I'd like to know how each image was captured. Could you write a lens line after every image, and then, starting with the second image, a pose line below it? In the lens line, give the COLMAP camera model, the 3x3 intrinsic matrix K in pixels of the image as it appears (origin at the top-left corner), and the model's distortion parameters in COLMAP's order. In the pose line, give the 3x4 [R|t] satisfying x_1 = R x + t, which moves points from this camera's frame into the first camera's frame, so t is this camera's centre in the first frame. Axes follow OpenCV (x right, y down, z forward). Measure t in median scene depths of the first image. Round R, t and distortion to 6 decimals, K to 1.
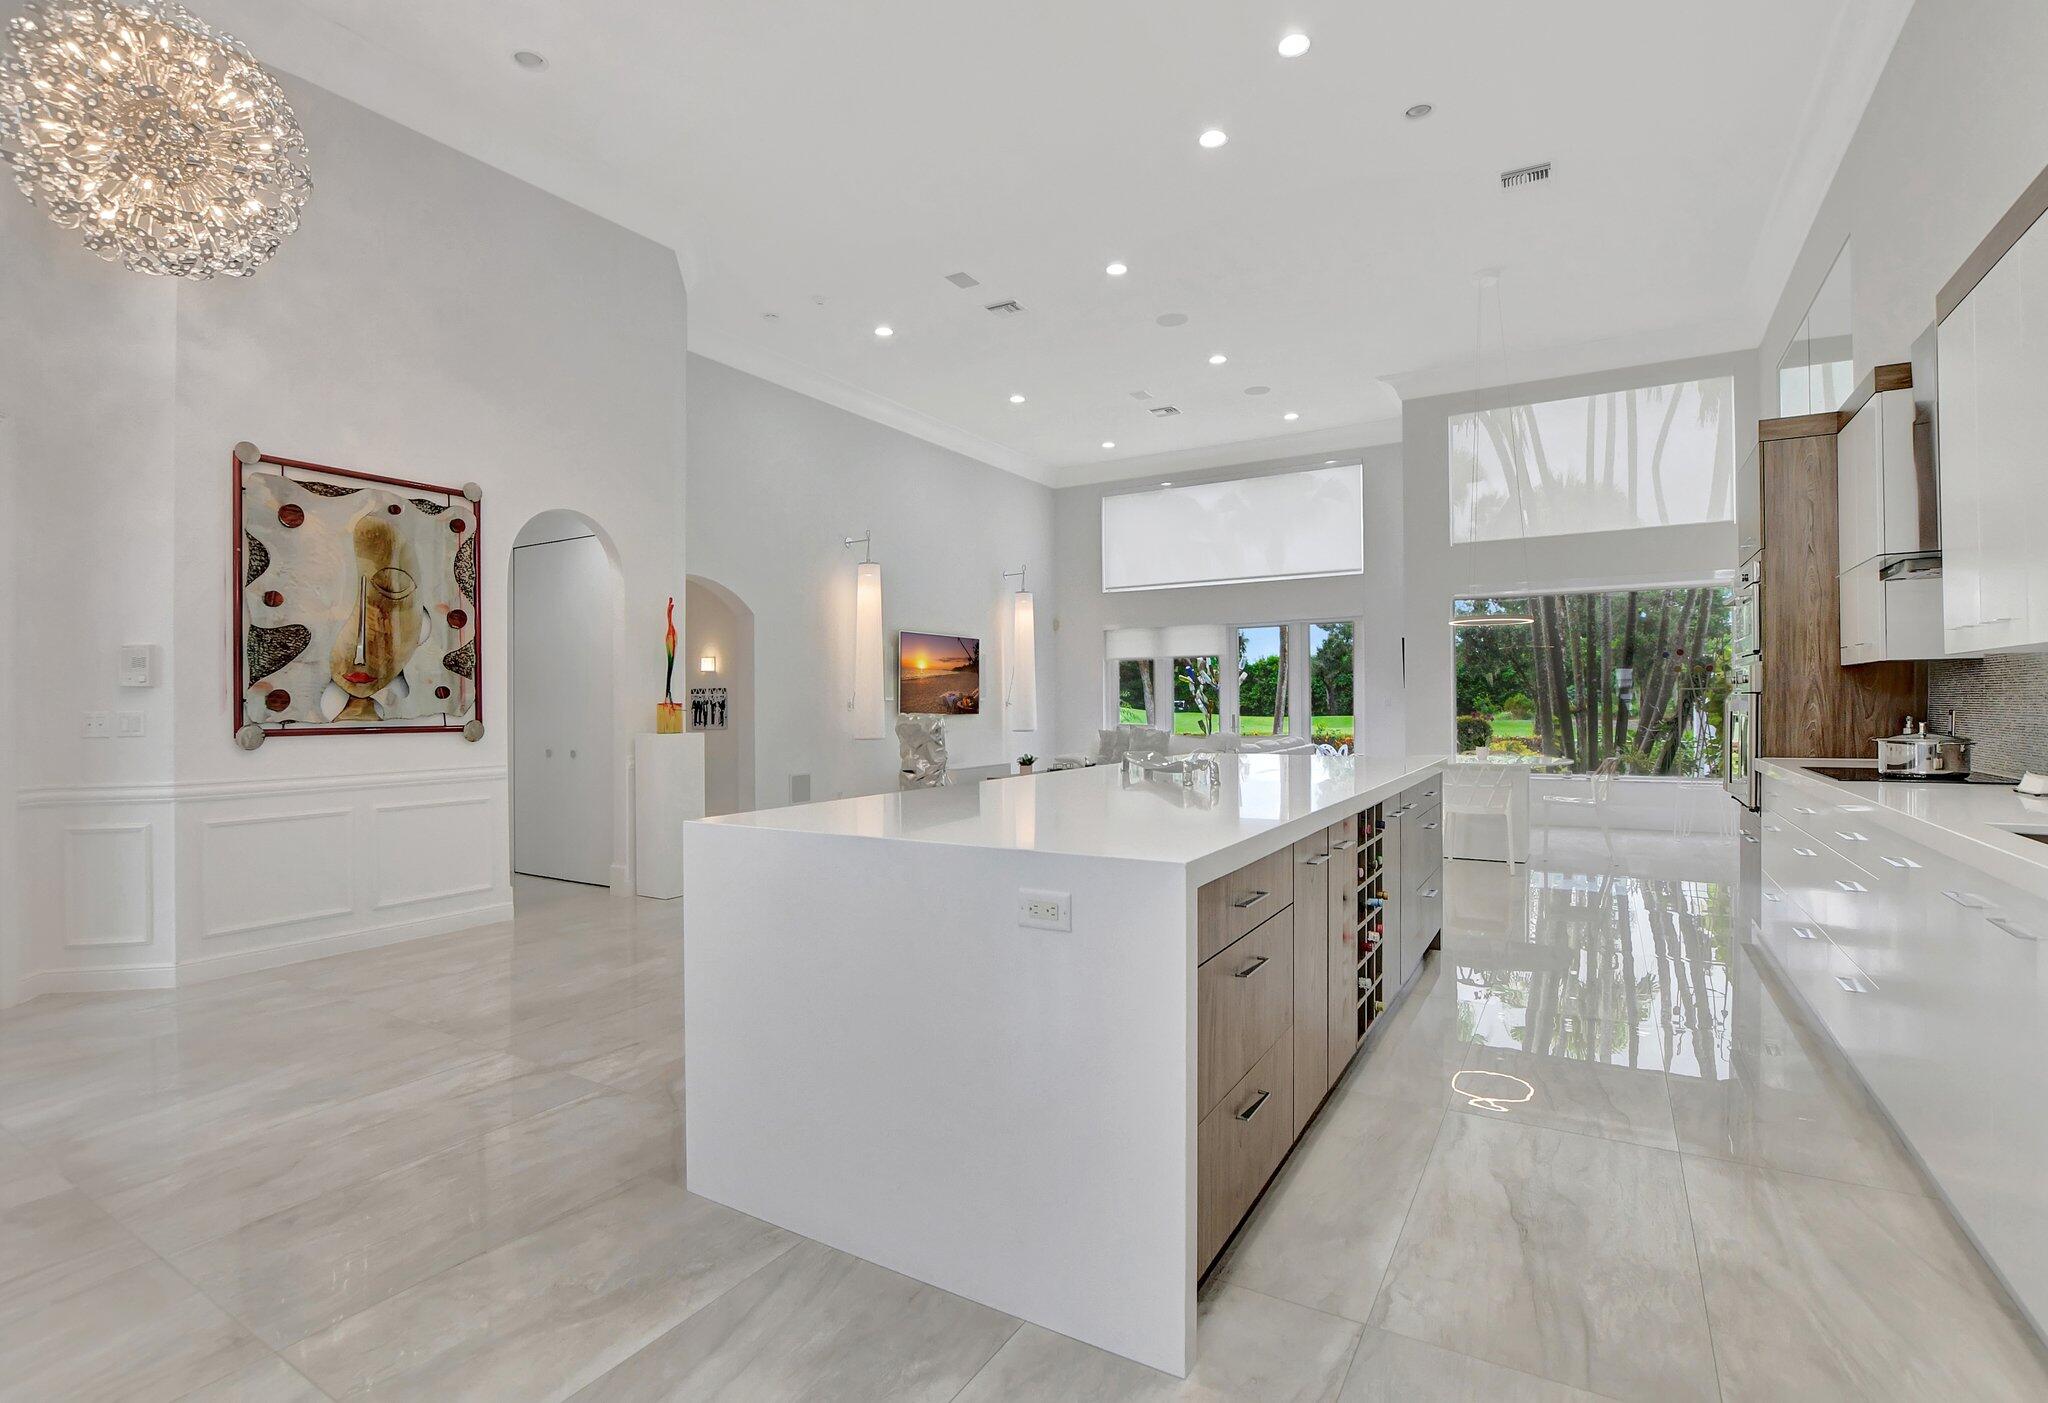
lens RADIAL K [[987.0, 0, 1004.5], [0, 987.0, 712.2], [0, 0, 1]] dist [-0.024177, -0.000274]
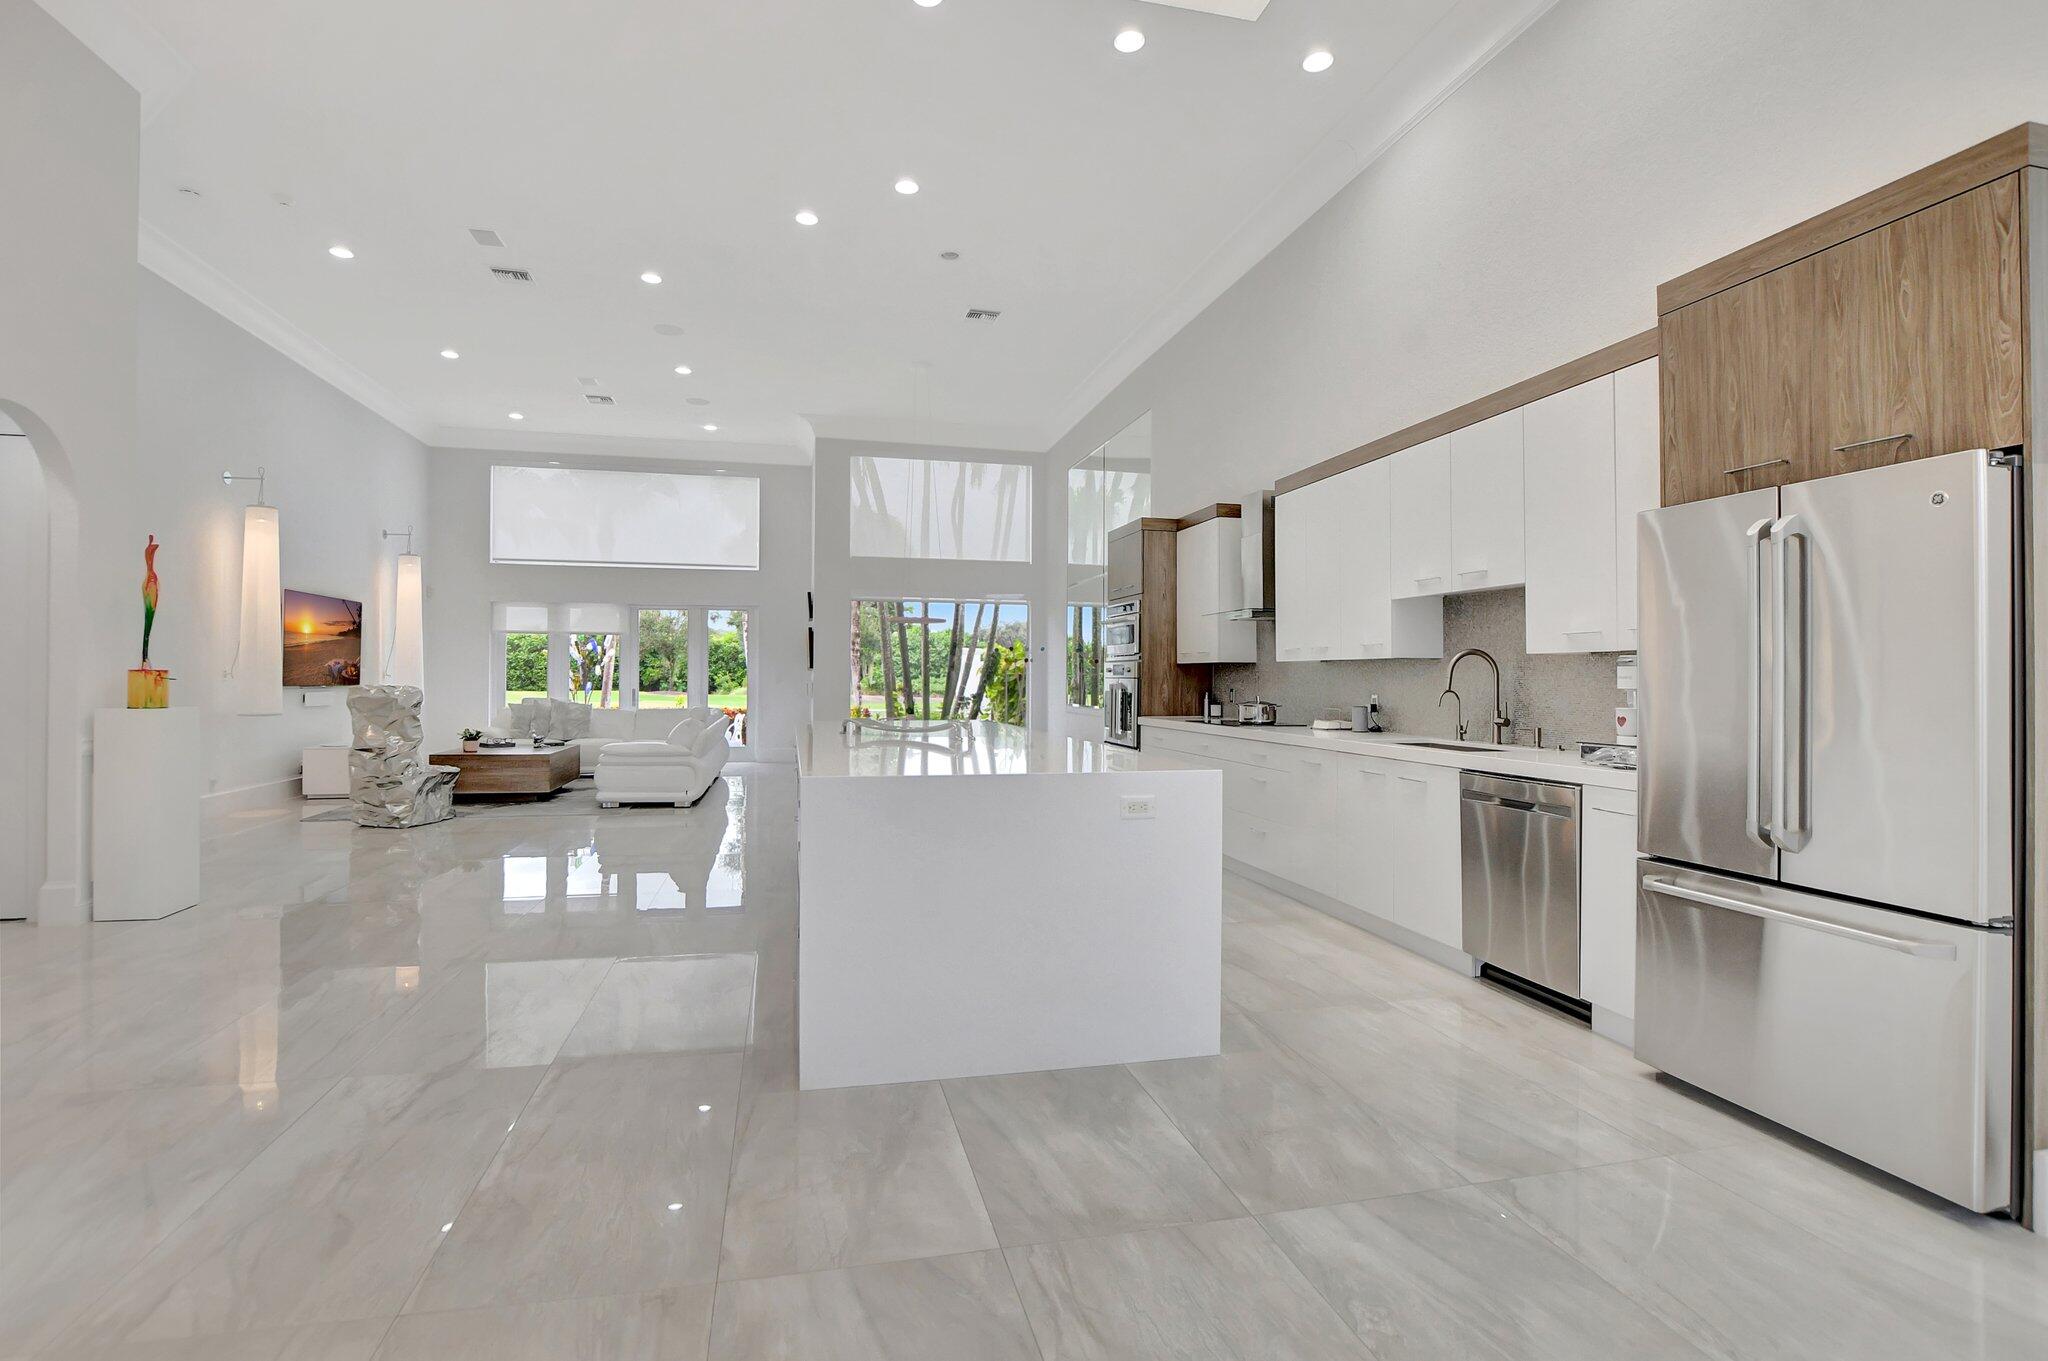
lens RADIAL K [[917.2, 0, 995.6], [0, 917.2, 674.1], [0, 0, 1]] dist [-0.025467, 0.000100]
pose [[0.721904, 0.018193, 0.691754, -0.252687], [-0.008146, 0.999808, -0.017795, 0.001392], [-0.691945, 0.007211, 0.721914, 0.012101]]
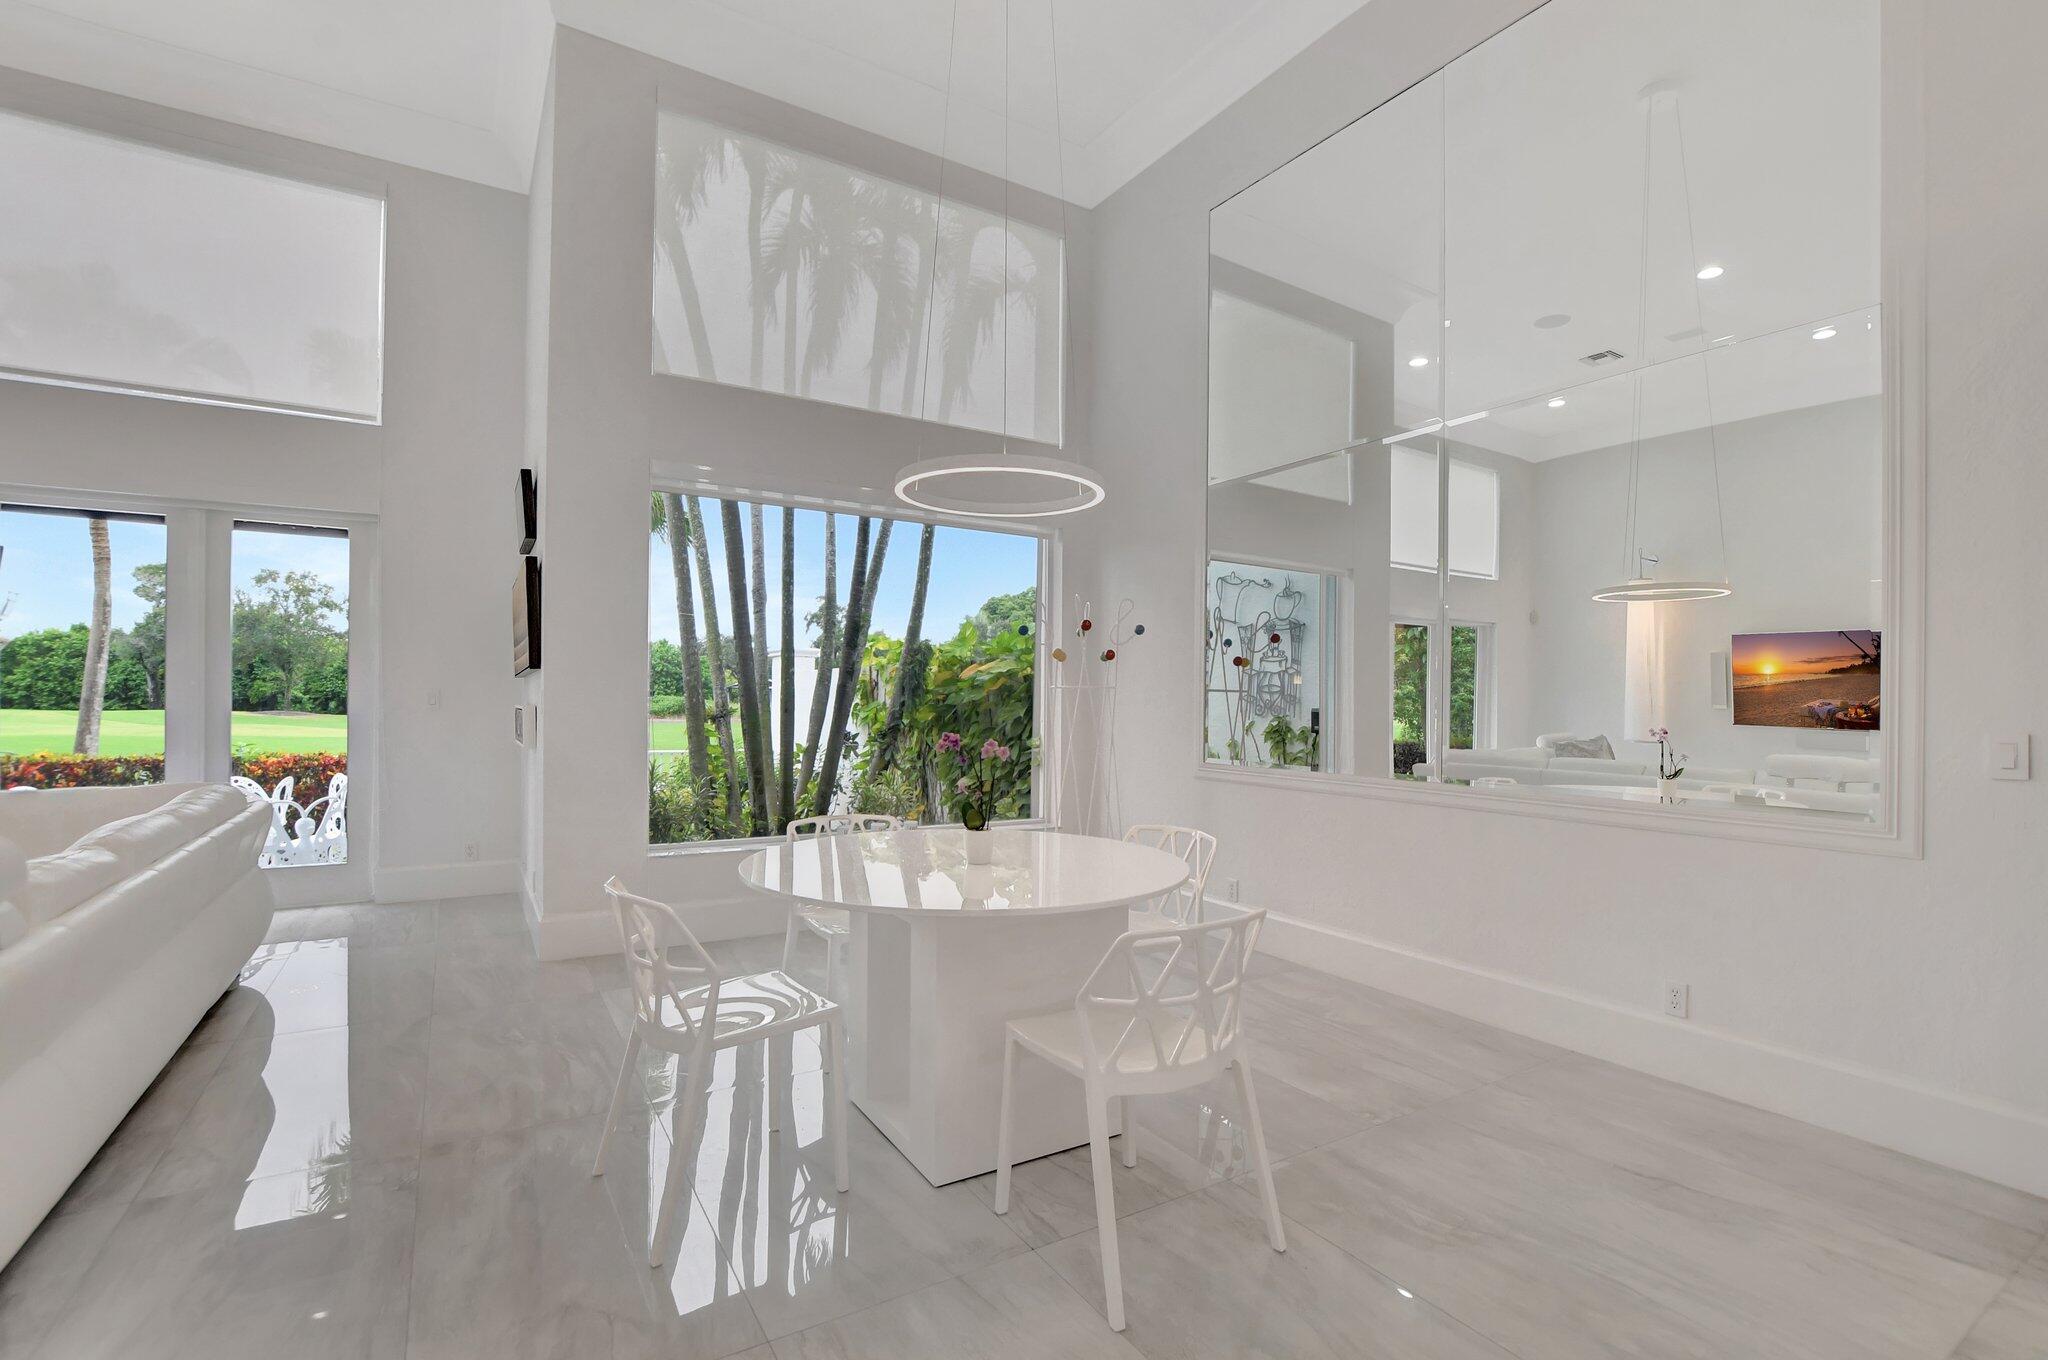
lens RADIAL K [[902.6, 0, 1024.0], [0, 902.6, 680.0], [0, 0, 1]] dist [-0.031831, -0.000188]
pose [[0.445972, 0.035434, 0.894345, 0.177938], [-0.008351, 0.999337, -0.035430, -0.007484], [-0.895008, 0.008332, 0.445972, 0.730121]]
